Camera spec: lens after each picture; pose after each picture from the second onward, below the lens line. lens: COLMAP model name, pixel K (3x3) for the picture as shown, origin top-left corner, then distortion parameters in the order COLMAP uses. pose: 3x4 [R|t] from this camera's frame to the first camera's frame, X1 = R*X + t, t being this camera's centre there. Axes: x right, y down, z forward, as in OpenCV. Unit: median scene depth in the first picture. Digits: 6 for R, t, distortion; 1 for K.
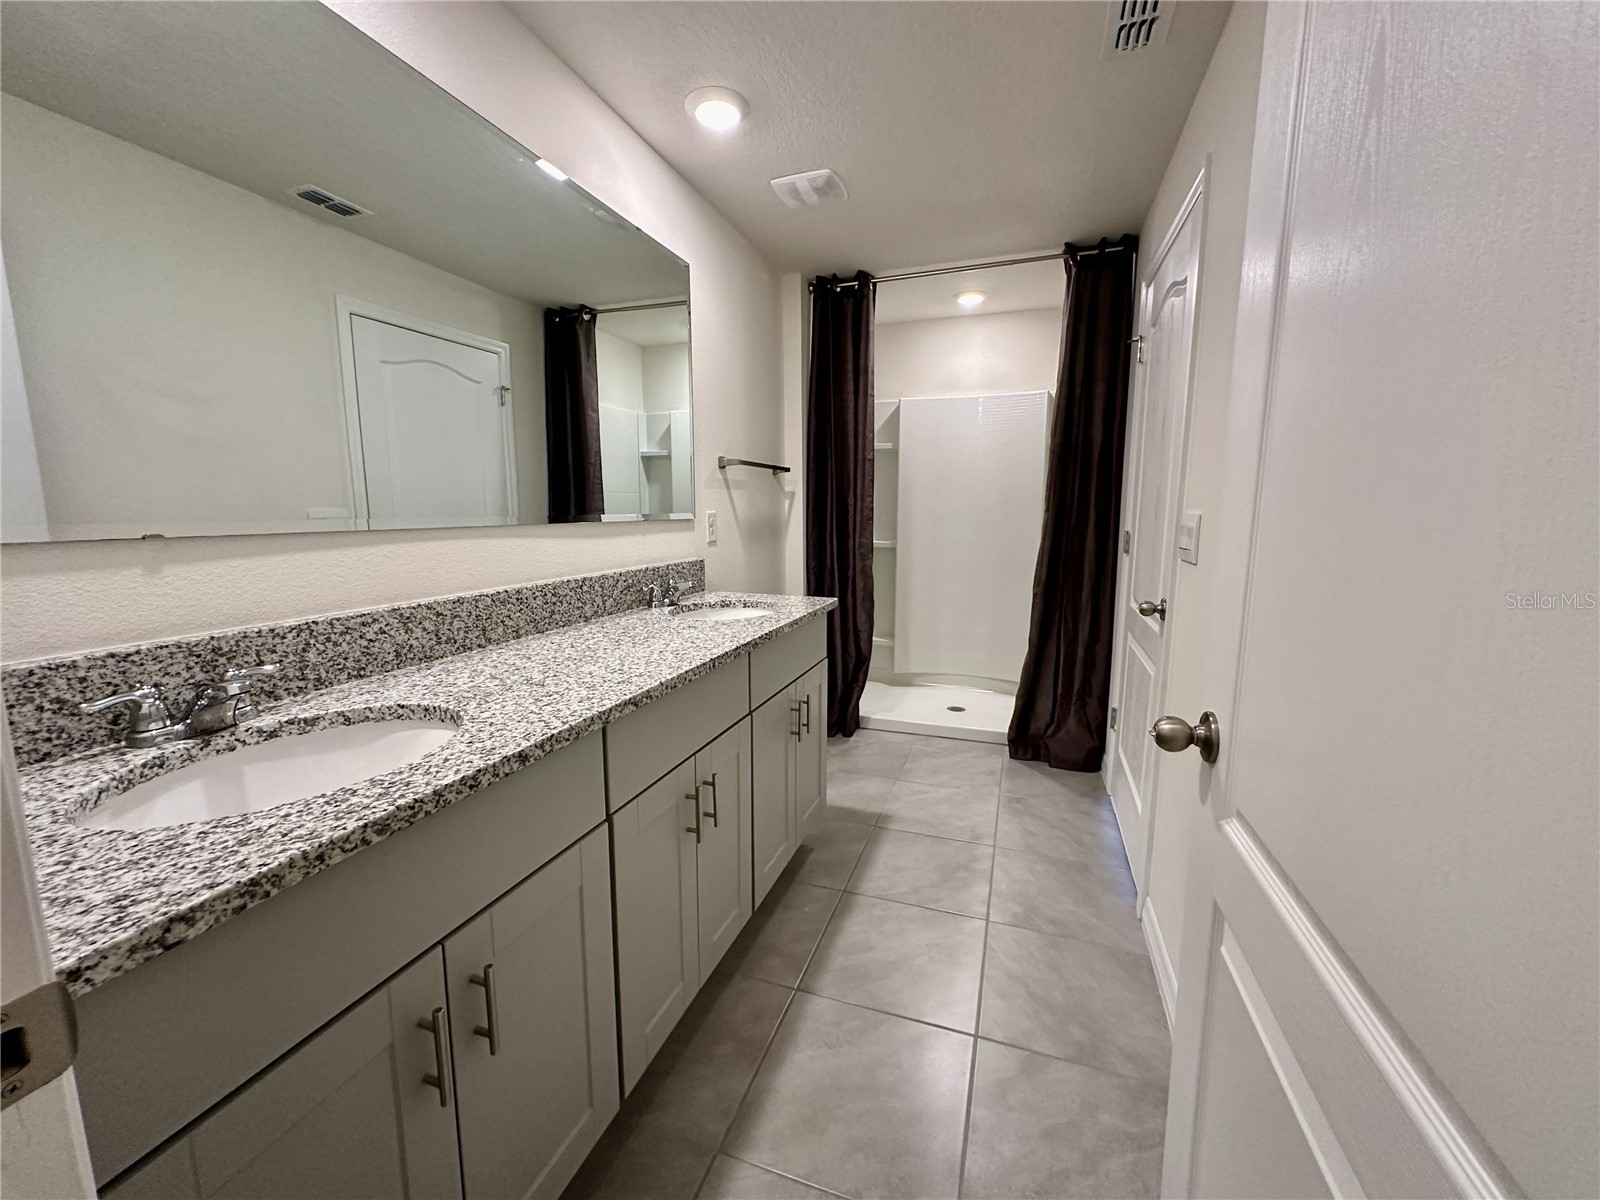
lens RADIAL K [[640.1, 0, 805.6], [0, 640.1, 598.2], [0, 0, 1]] dist [0.000291, 0.000061]
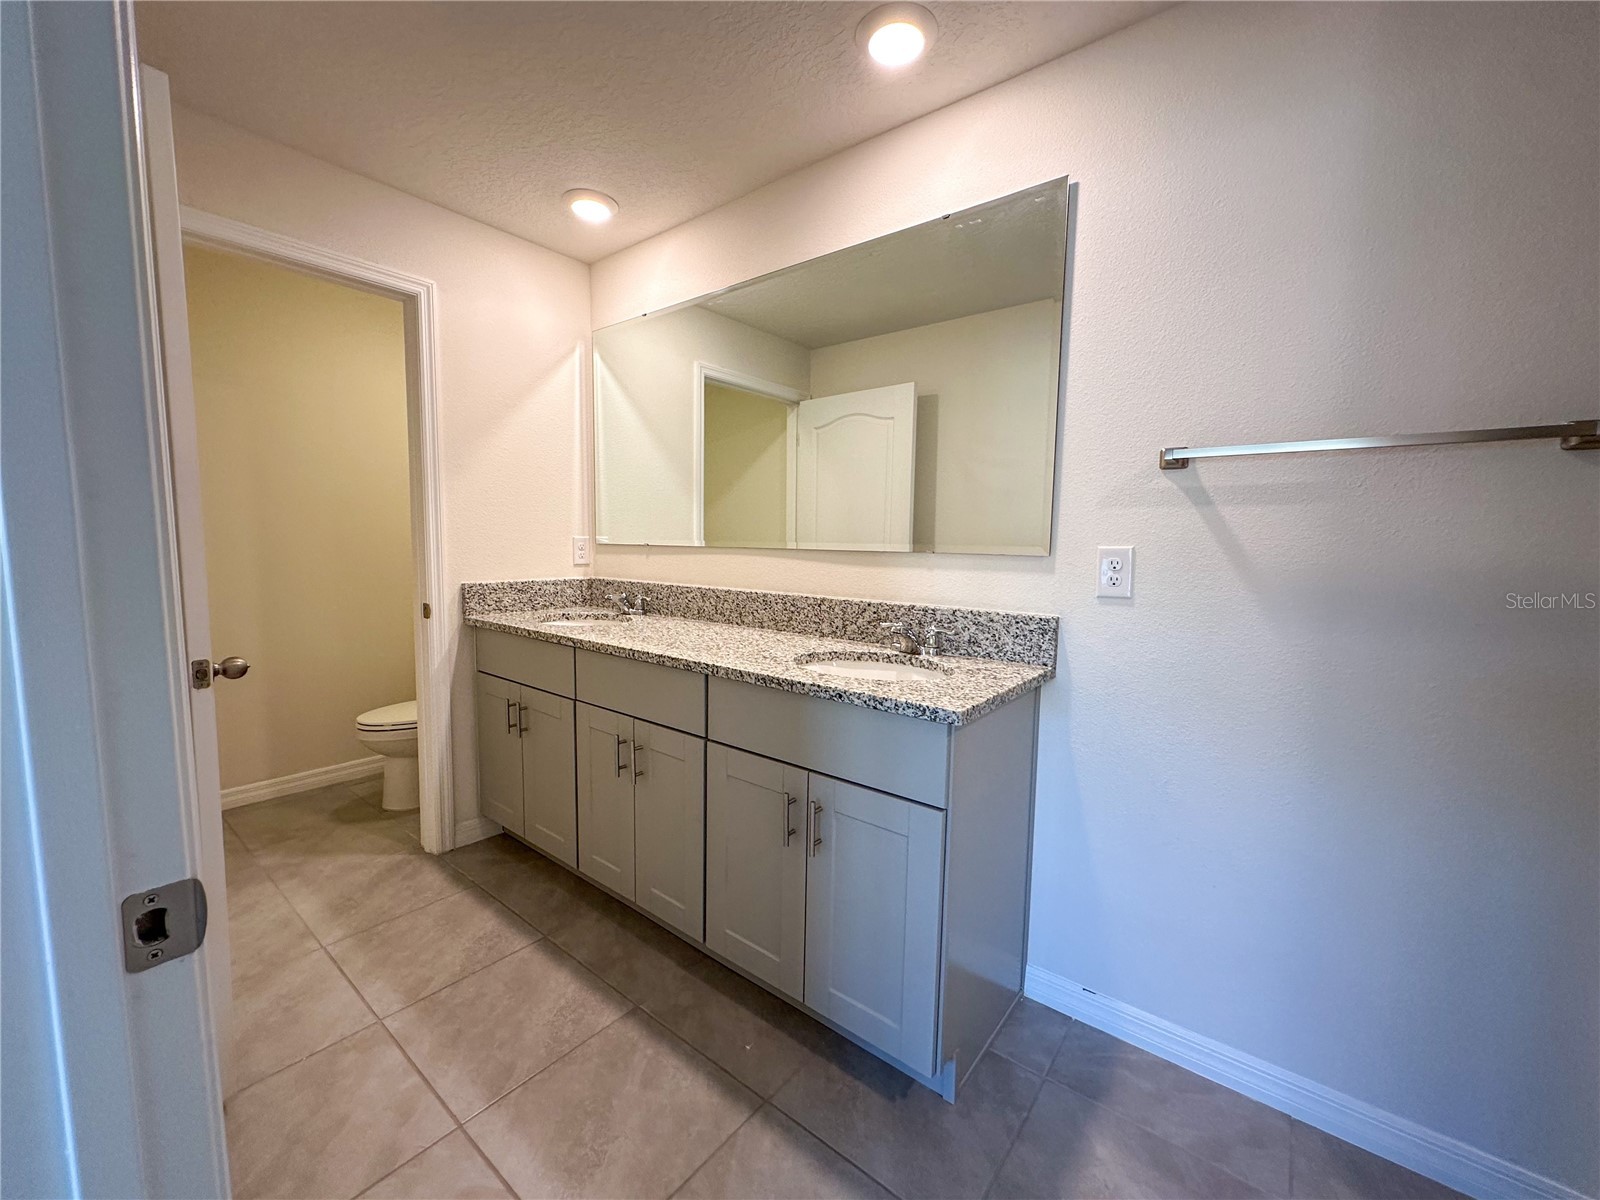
lens RADIAL K [[640.1, 0, 800.6], [0, 640.1, 598.3], [0, 0, 1]] dist [0.000291, 0.000061]
pose [[-0.337280, 0.083601, -0.937685, 0.730450], [-0.145923, 0.979368, 0.139805, -0.184151], [0.930026, 0.183984, -0.318122, 1.323125]]
